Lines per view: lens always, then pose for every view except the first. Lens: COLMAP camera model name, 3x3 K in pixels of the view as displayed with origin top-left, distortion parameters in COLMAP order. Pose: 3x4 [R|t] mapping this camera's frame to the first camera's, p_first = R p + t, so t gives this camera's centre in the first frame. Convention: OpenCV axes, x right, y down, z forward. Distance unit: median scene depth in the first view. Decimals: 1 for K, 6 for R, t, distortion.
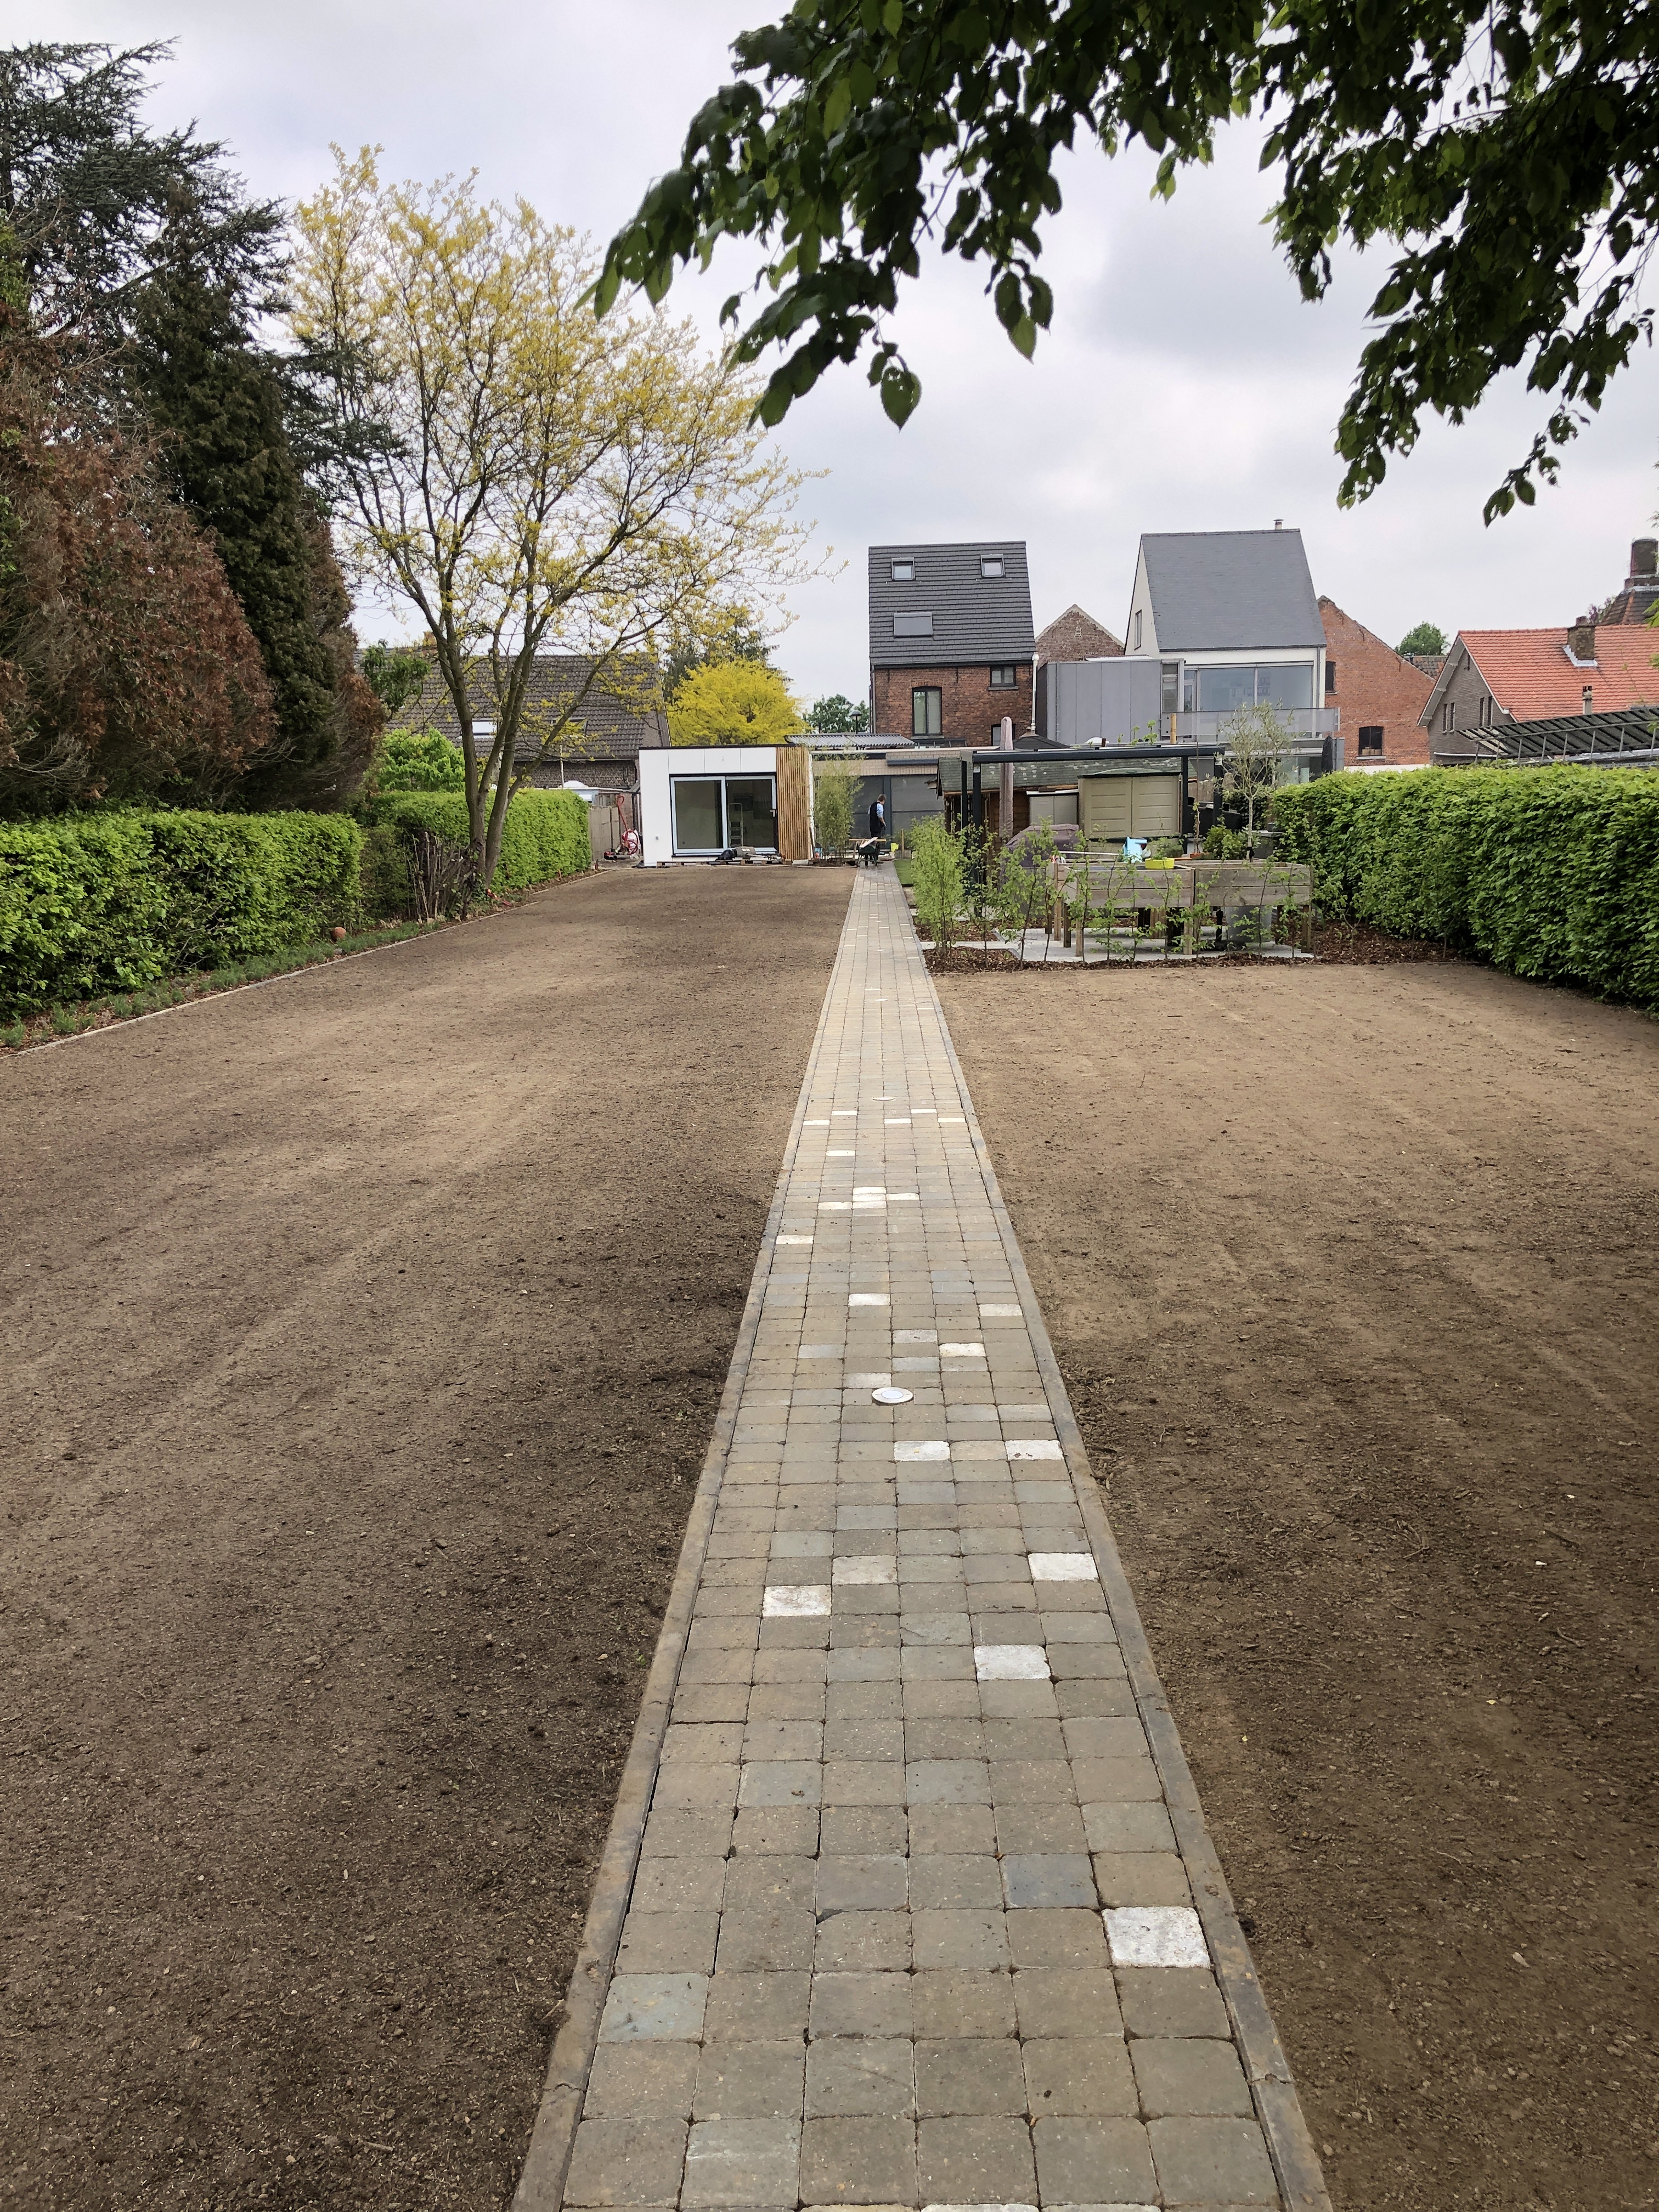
lens RADIAL K [[1757.9, 0, 865.9], [0, 1757.9, 1099.0], [0, 0, 1]] dist [0.008505, -0.000769]
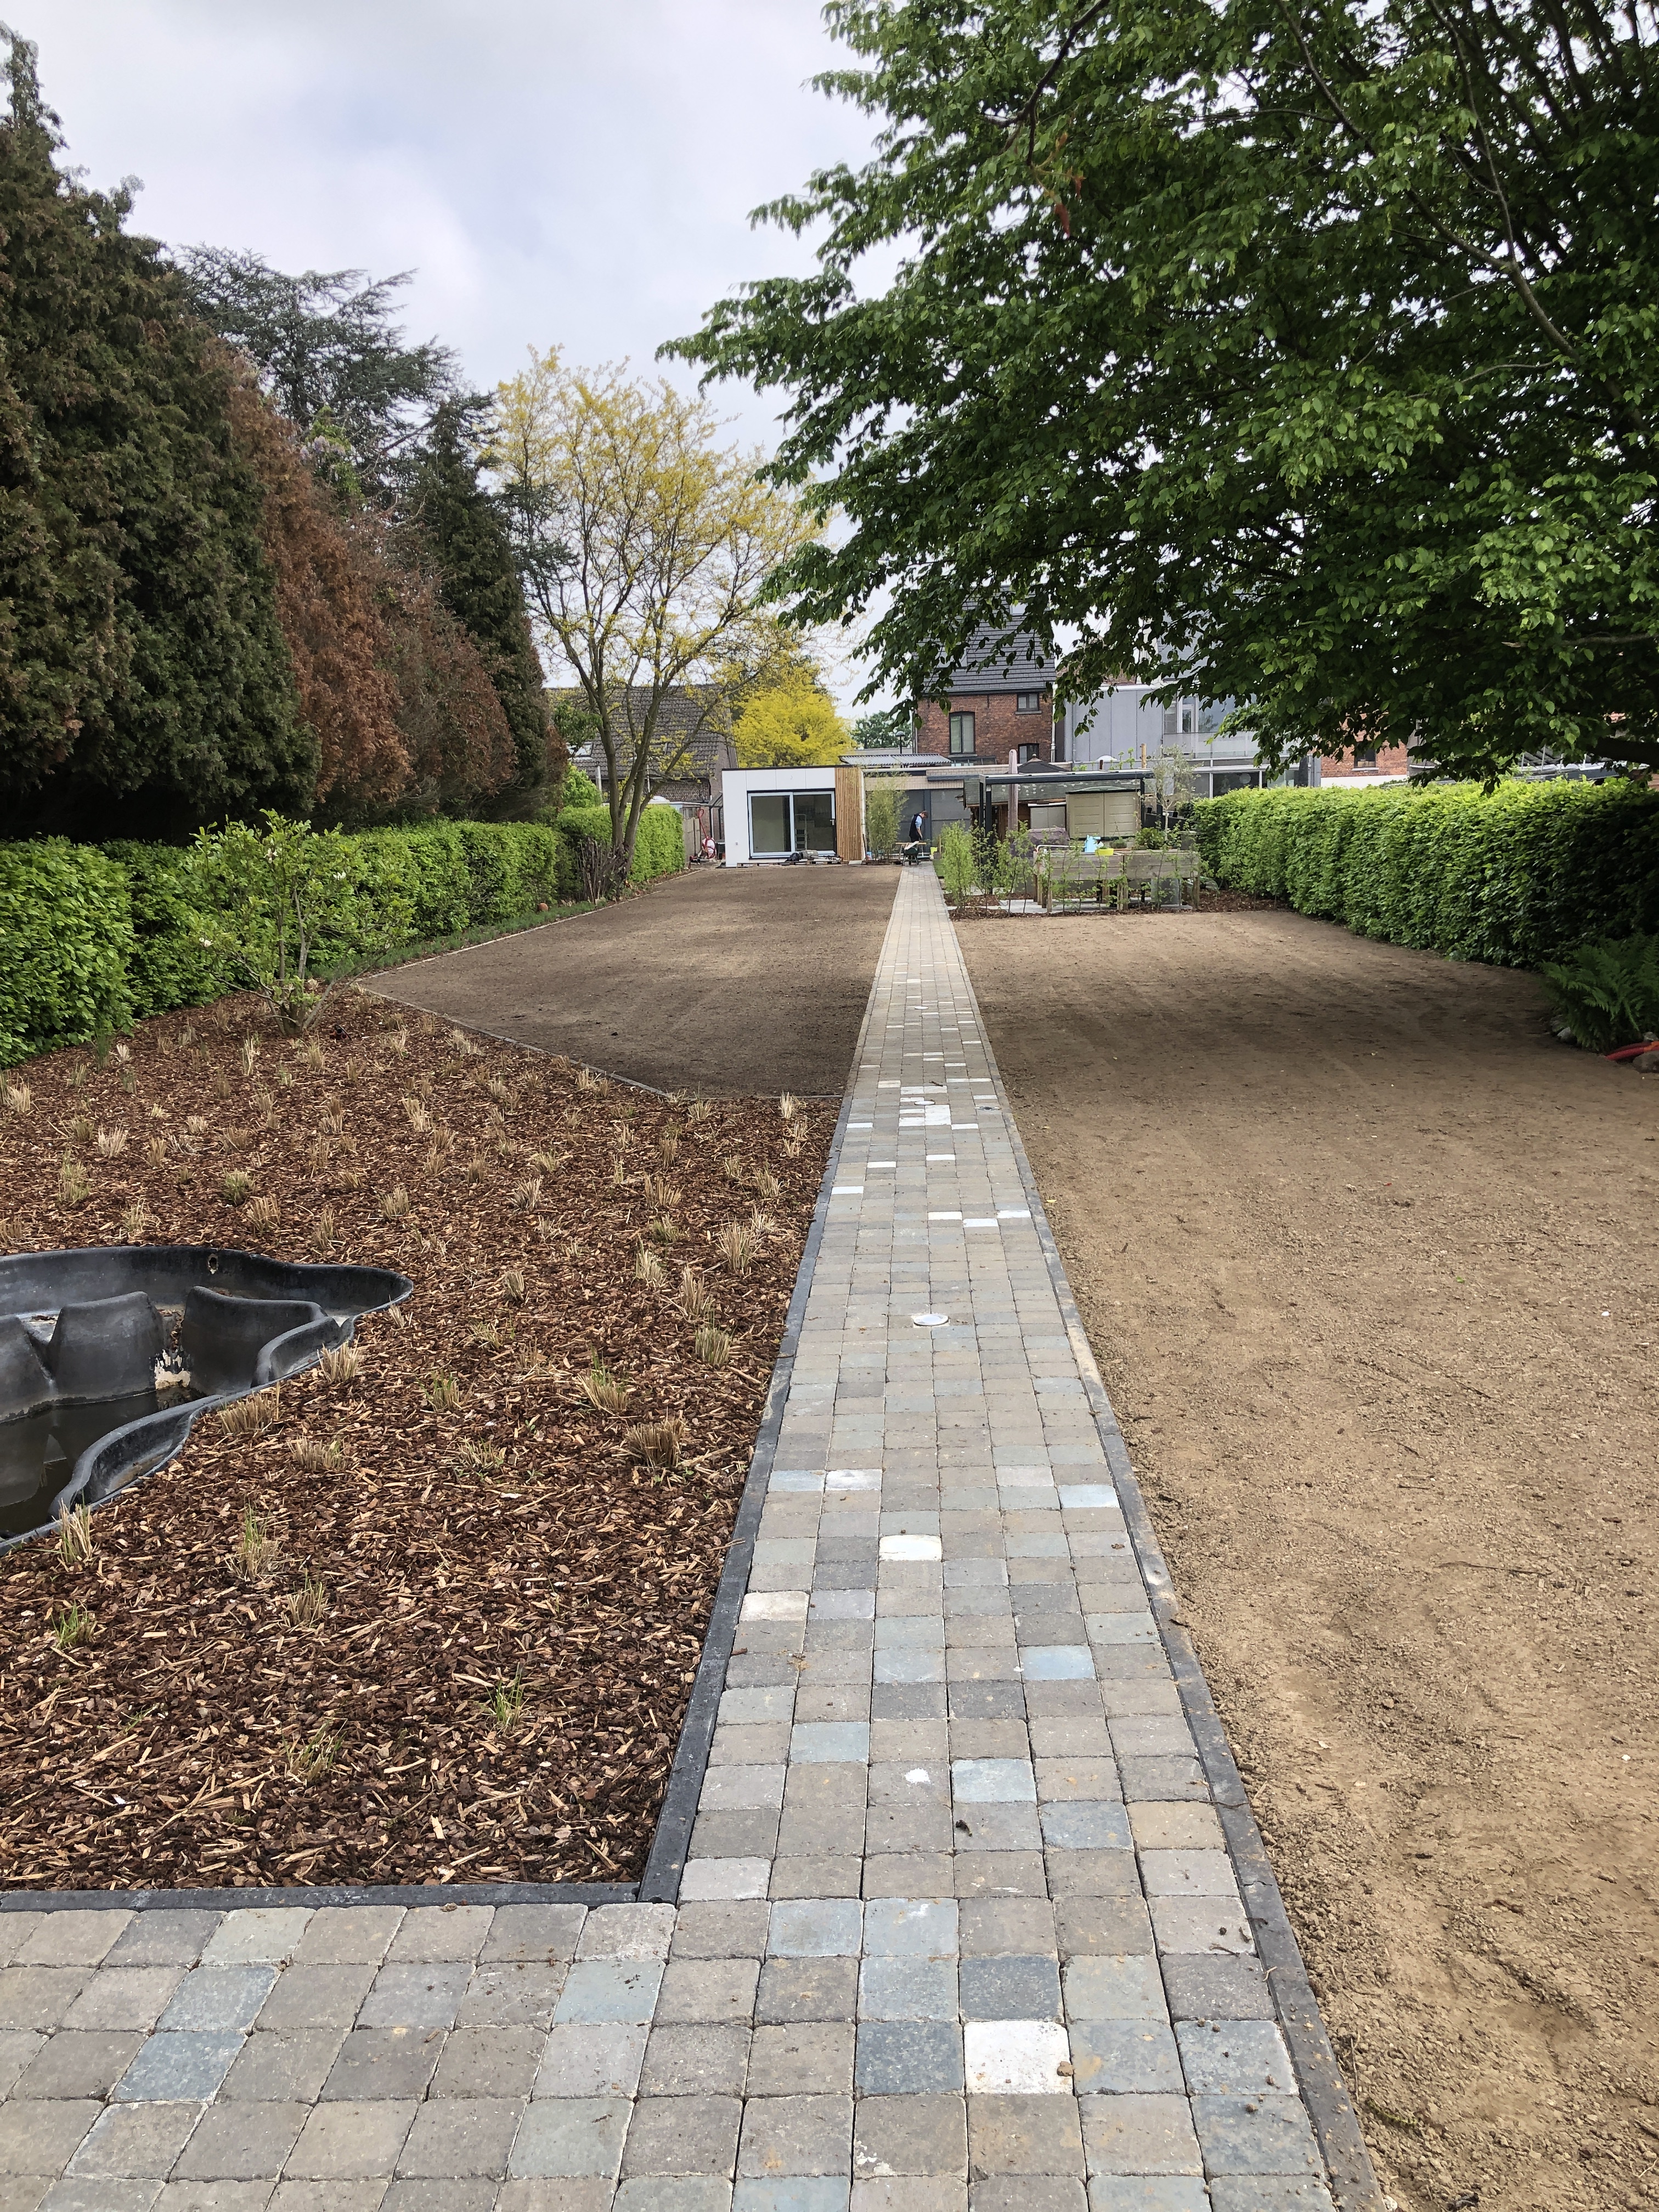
lens RADIAL K [[1777.5, 0, 829.5], [0, 1777.5, 1106.0], [0, 0, 1]] dist [0.015508, -0.001898]
pose [[0.999030, -0.000168, -0.044029, -0.001302], [0.000010, 0.999993, -0.003609, 0.045764], [0.044029, 0.003606, 0.999024, -0.273343]]
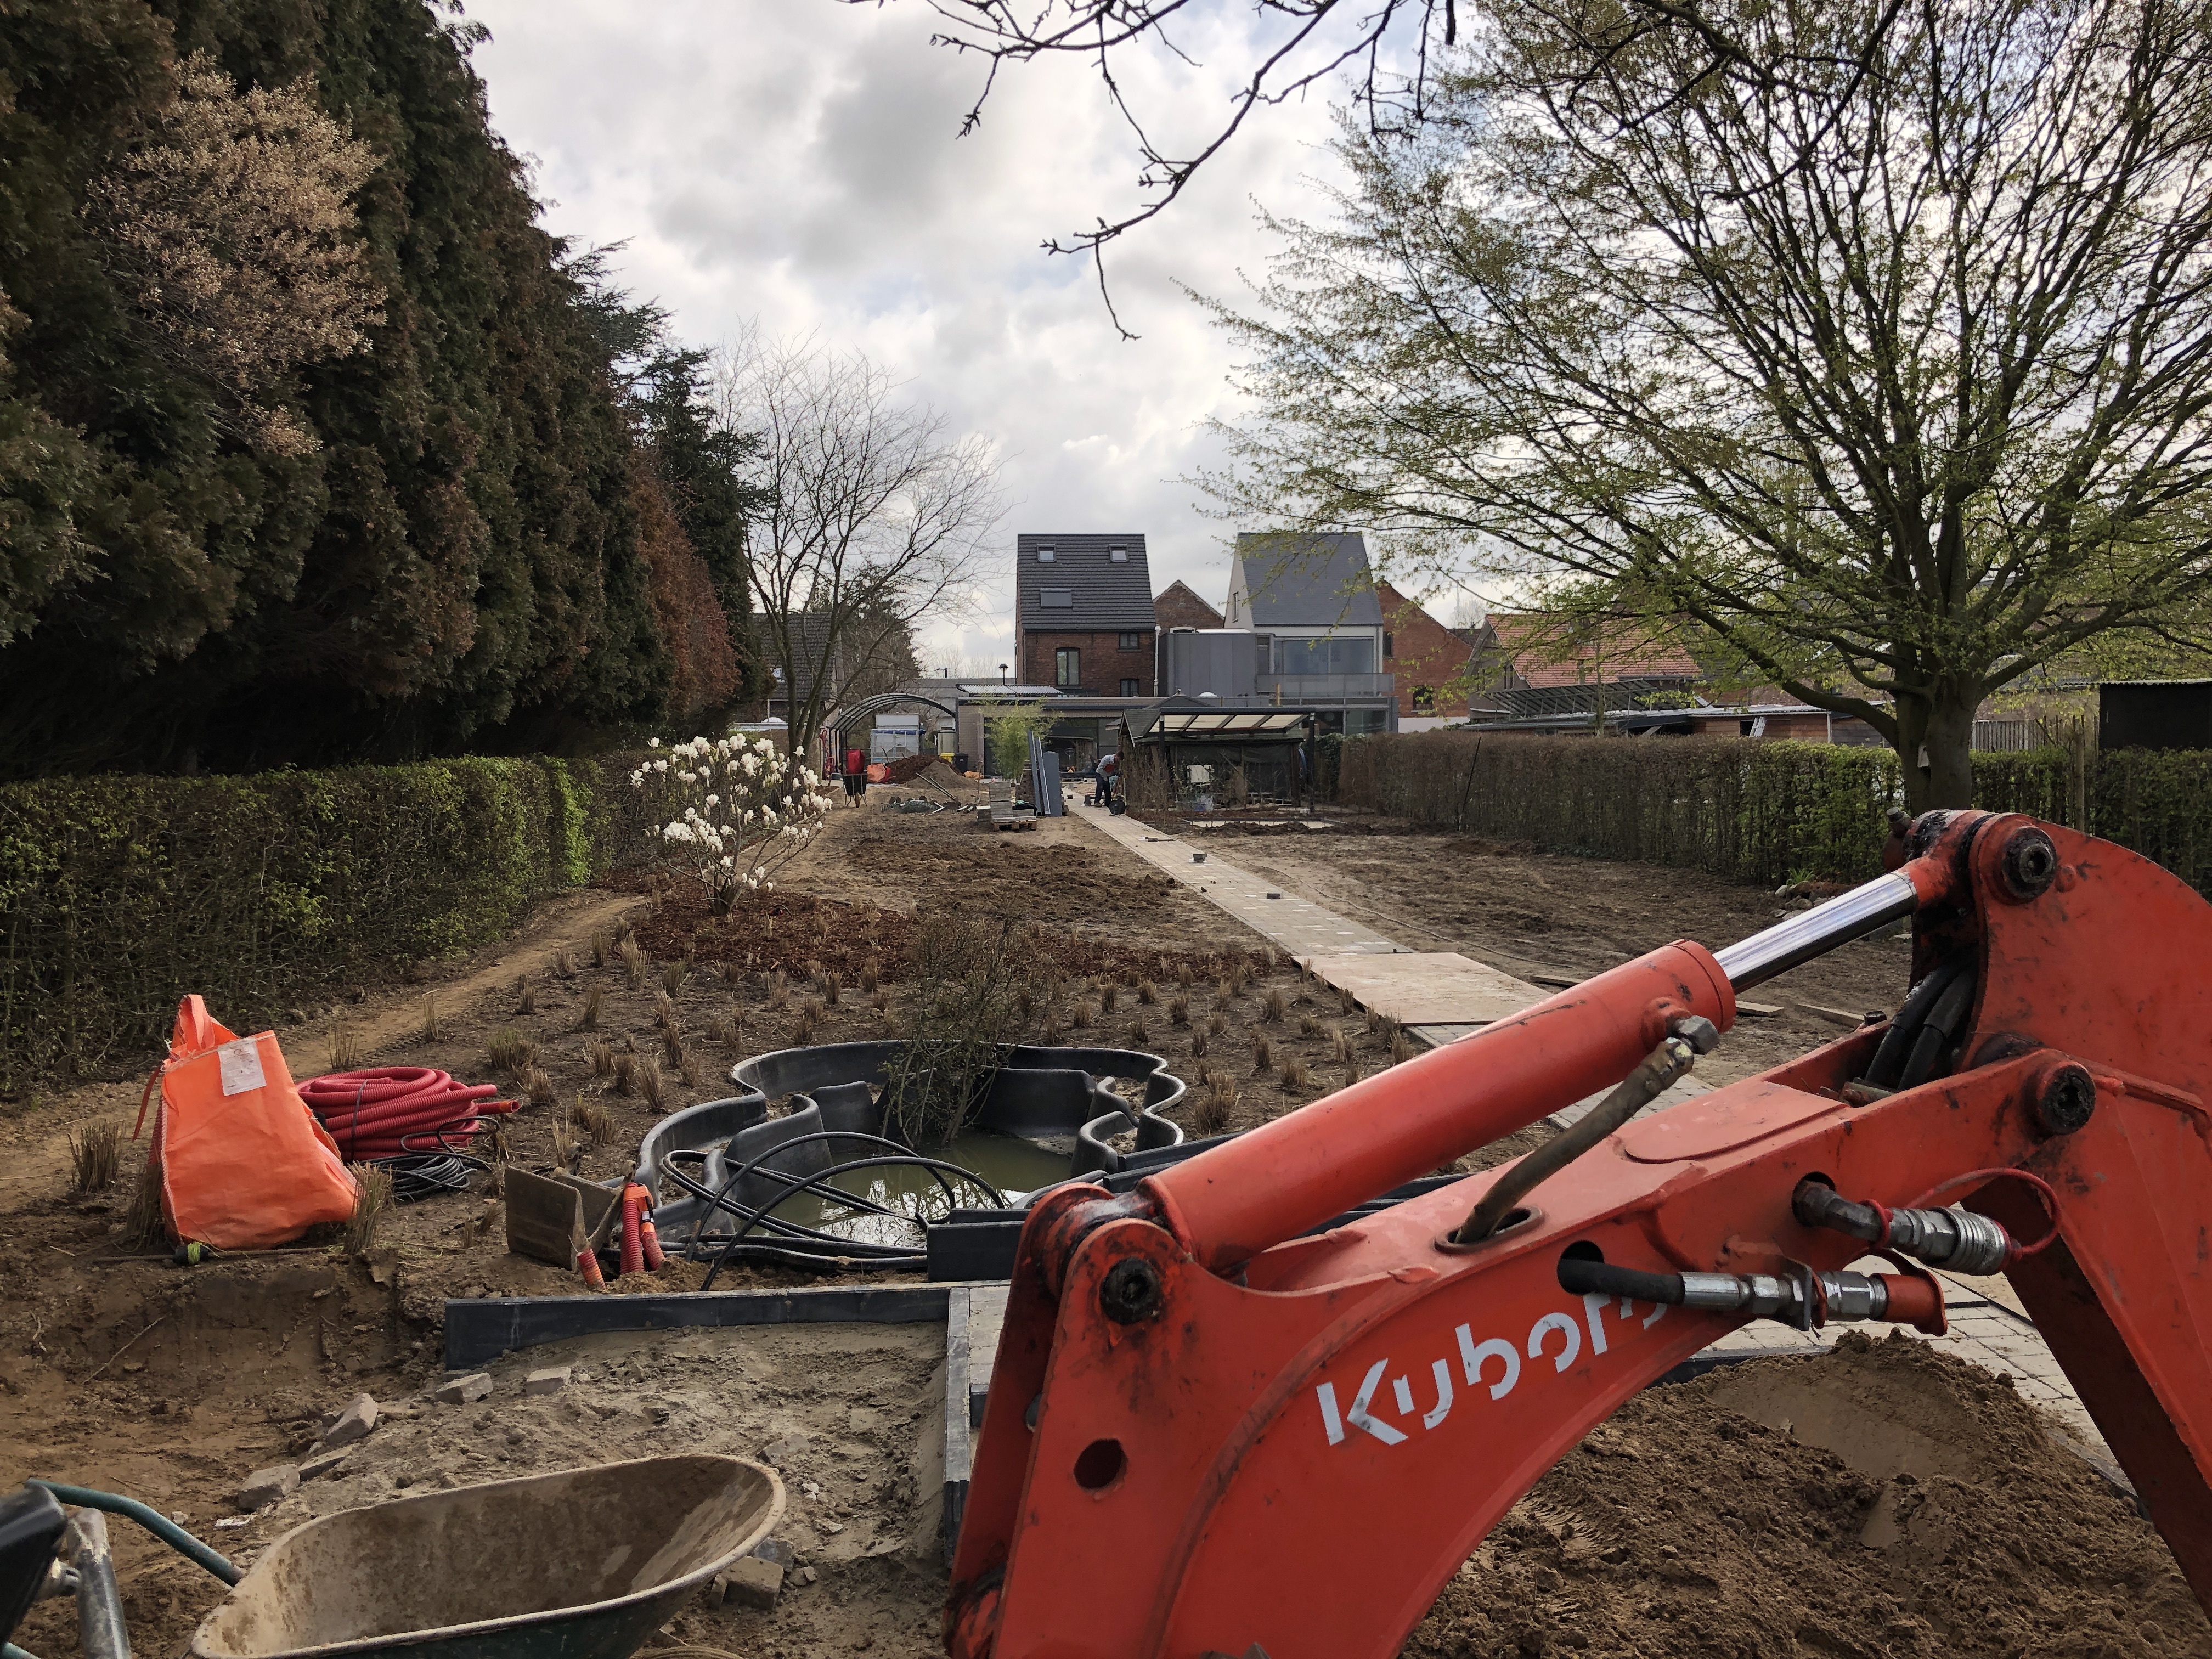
lens RADIAL K [[1777.5, 0, 1106.0], [0, 1777.5, 829.5], [0, 0, 1]] dist [0.015508, -0.001898]
pose [[0.995922, 0.015911, 0.088799, -0.076207], [-0.005205, 0.992819, -0.119515, 0.066715], [-0.090063, 0.118566, 0.988853, -0.359077]]
